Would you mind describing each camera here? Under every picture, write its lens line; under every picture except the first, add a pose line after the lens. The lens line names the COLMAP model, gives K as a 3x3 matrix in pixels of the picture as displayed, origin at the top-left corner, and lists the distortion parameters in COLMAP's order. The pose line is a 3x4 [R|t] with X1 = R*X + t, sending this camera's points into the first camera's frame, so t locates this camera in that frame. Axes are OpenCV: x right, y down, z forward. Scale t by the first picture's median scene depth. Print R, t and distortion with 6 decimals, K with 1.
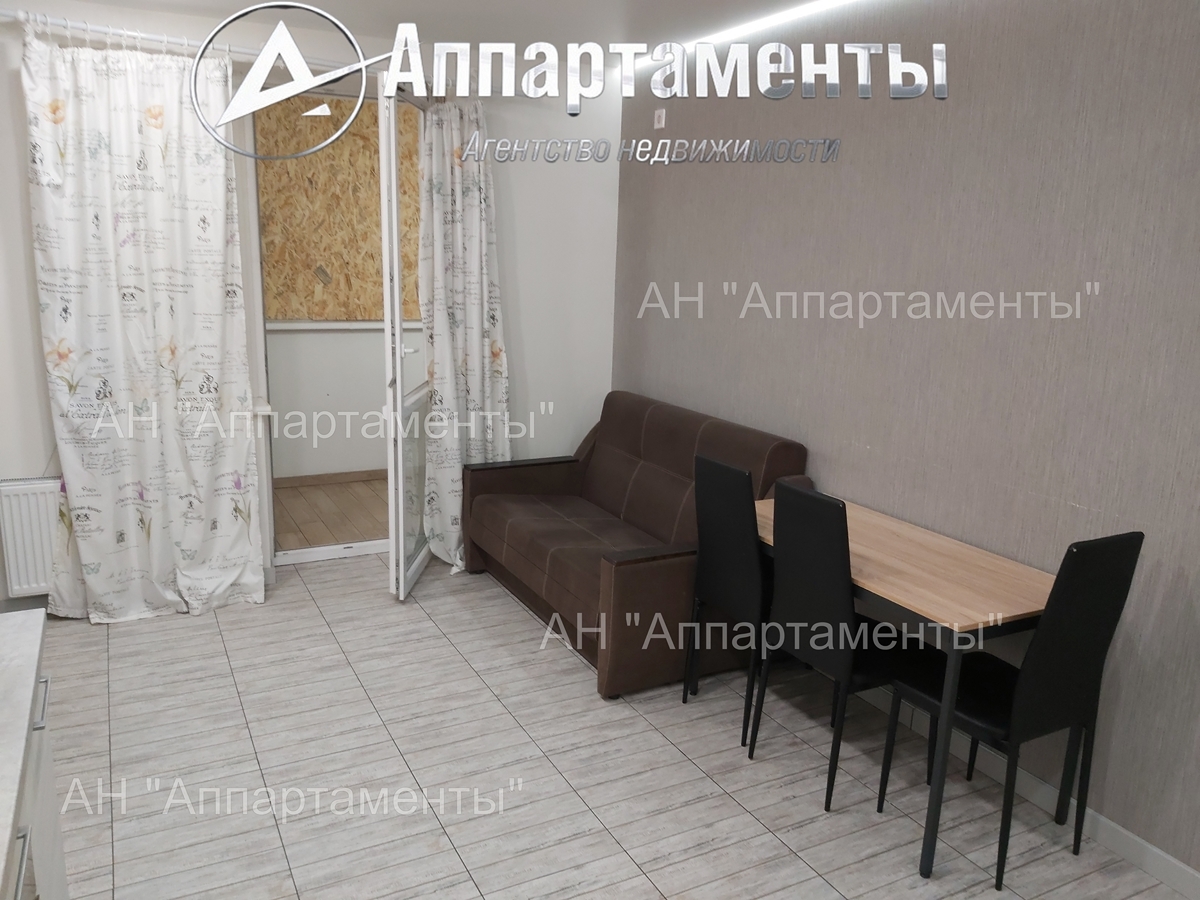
lens RADIAL K [[917.0, 0, 591.2], [0, 917.0, 452.4], [0, 0, 1]] dist [0.074685, -0.134165]
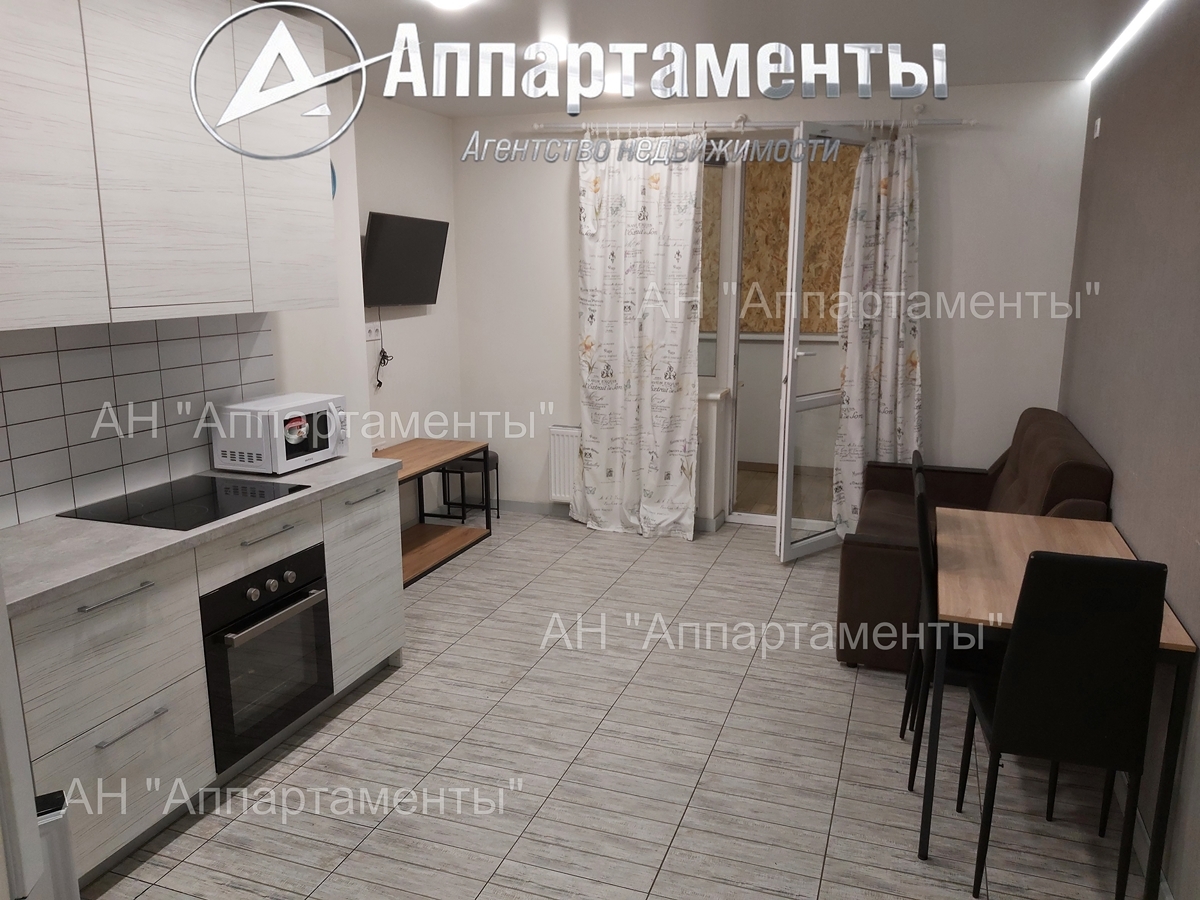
lens RADIAL K [[907.2, 0, 590.1], [0, 907.2, 457.2], [0, 0, 1]] dist [0.115149, -0.213678]
pose [[0.677707, 0.124409, -0.724731, 0.511212], [-0.140689, 0.989314, 0.038268, 0.016357], [0.721747, 0.076028, 0.687968, -0.009497]]
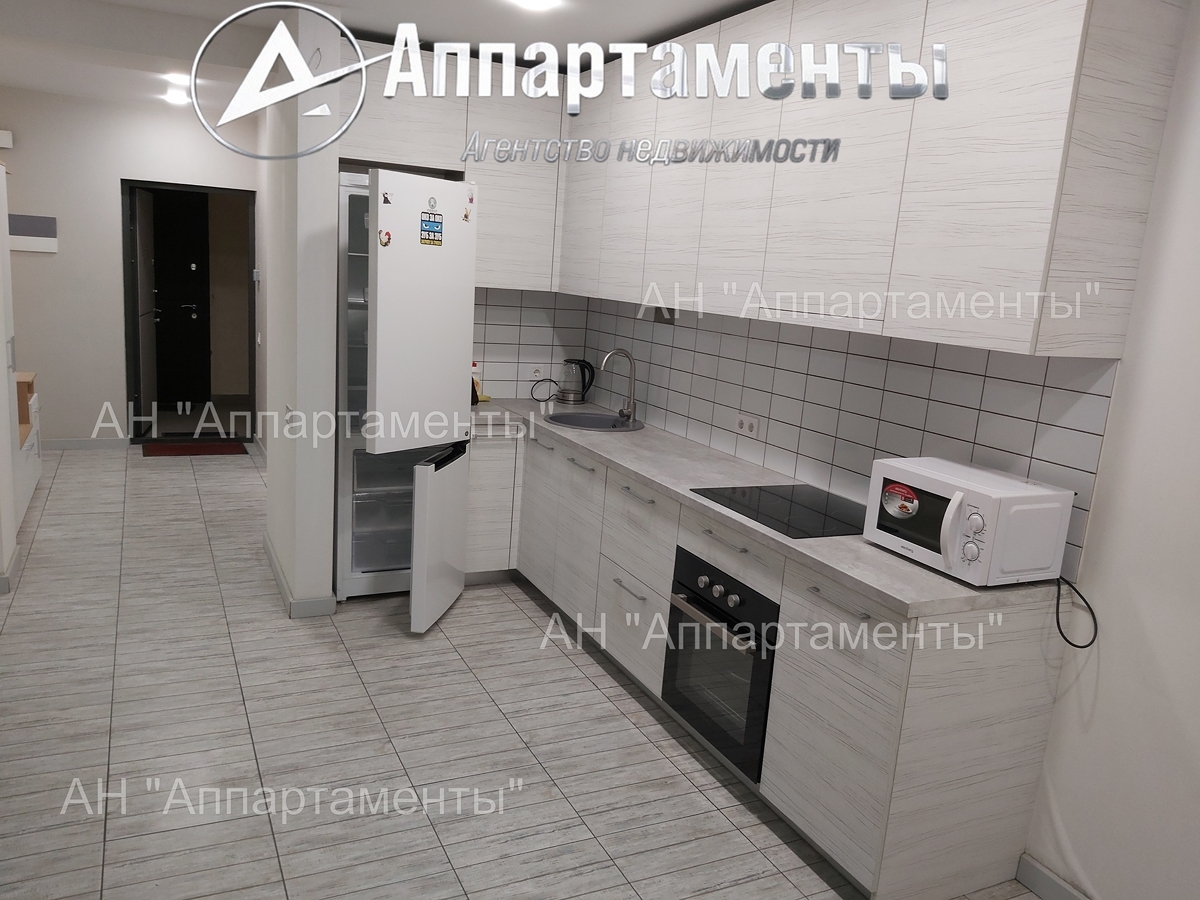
lens RADIAL K [[917.0, 0, 591.2], [0, 917.0, 452.4], [0, 0, 1]] dist [0.074685, -0.134165]
pose [[-0.994557, -0.103289, 0.013741, -0.094827], [-0.088809, 0.909237, 0.406695, -0.211849], [-0.054501, 0.403260, -0.913461, 0.972439]]
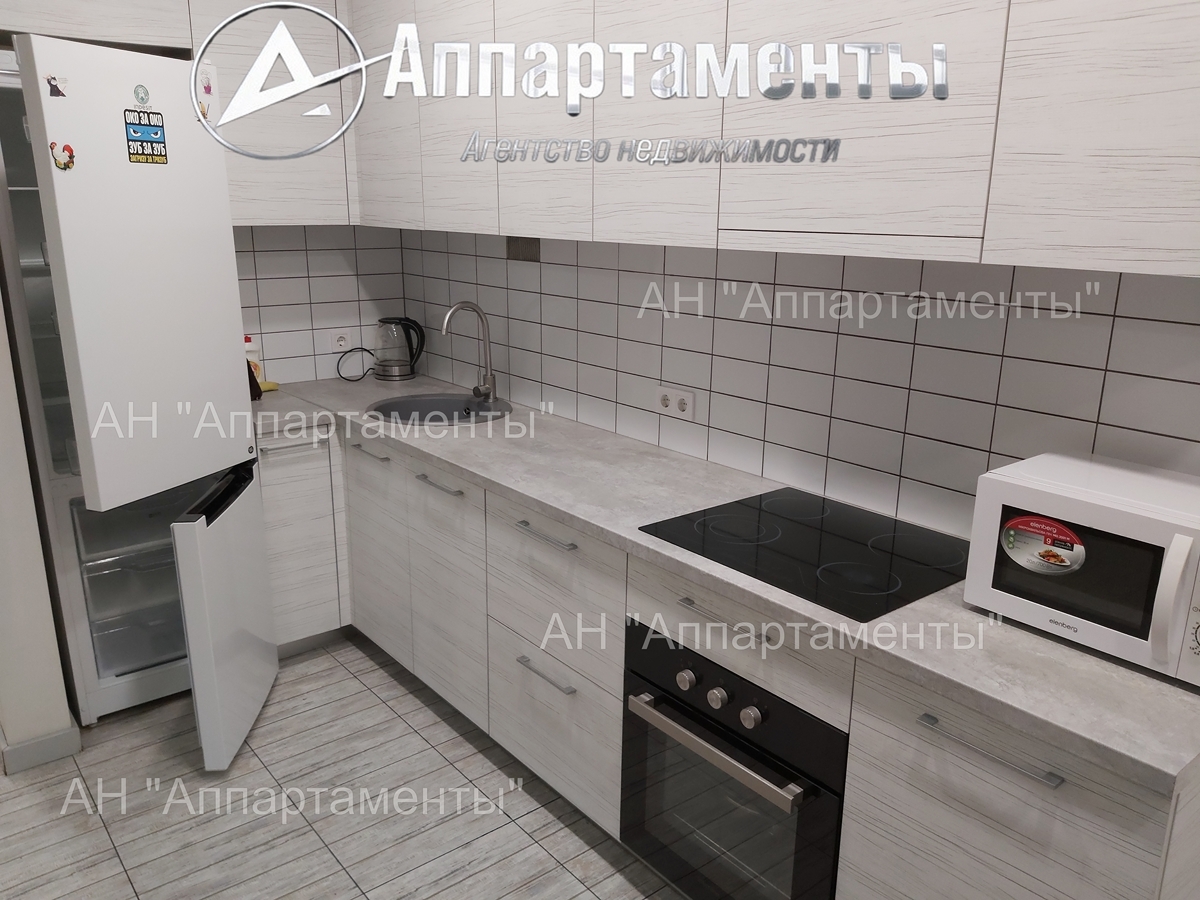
lens RADIAL K [[918.0, 0, 597.4], [0, 918.0, 458.7], [0, 0, 1]] dist [0.091351, -0.193399]
pose [[-0.978004, 0.020769, -0.207552, -0.045931], [-0.080084, 0.881386, 0.465560, -0.132070], [0.192602, 0.471941, -0.860335, 0.660229]]
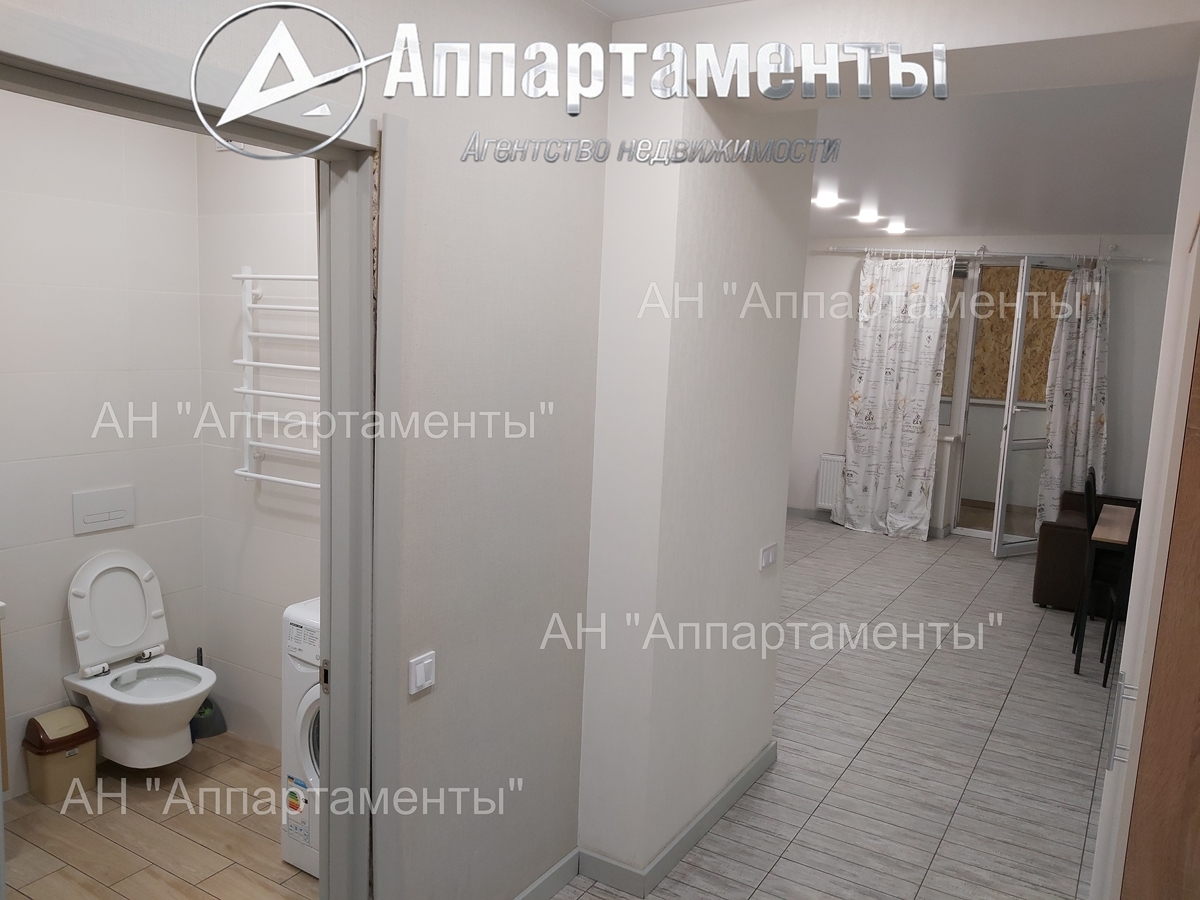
lens RADIAL K [[917.0, 0, 591.2], [0, 917.0, 452.4], [0, 0, 1]] dist [0.074685, -0.134165]
pose [[0.515617, 0.111940, -0.849475, 0.906054], [-0.213092, 0.977032, -0.000595, 0.143789], [0.829898, 0.181323, 0.527628, -0.593287]]
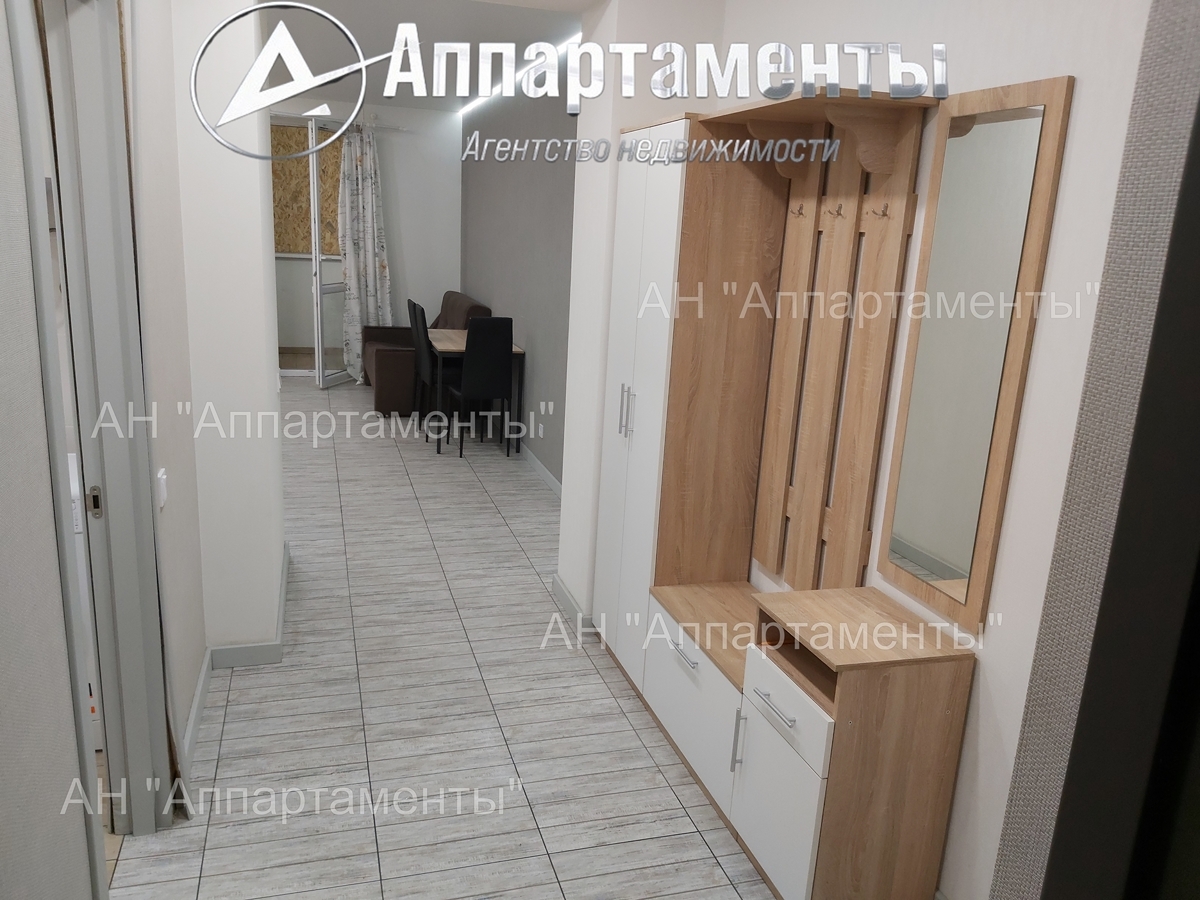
lens RADIAL K [[918.0, 0, 597.4], [0, 918.0, 458.7], [0, 0, 1]] dist [0.091351, -0.193399]
pose [[0.983309, 0.065943, -0.169571, 0.781619], [-0.062494, 0.997717, 0.025602, 0.241752], [0.170872, -0.014578, 0.985185, -0.913303]]
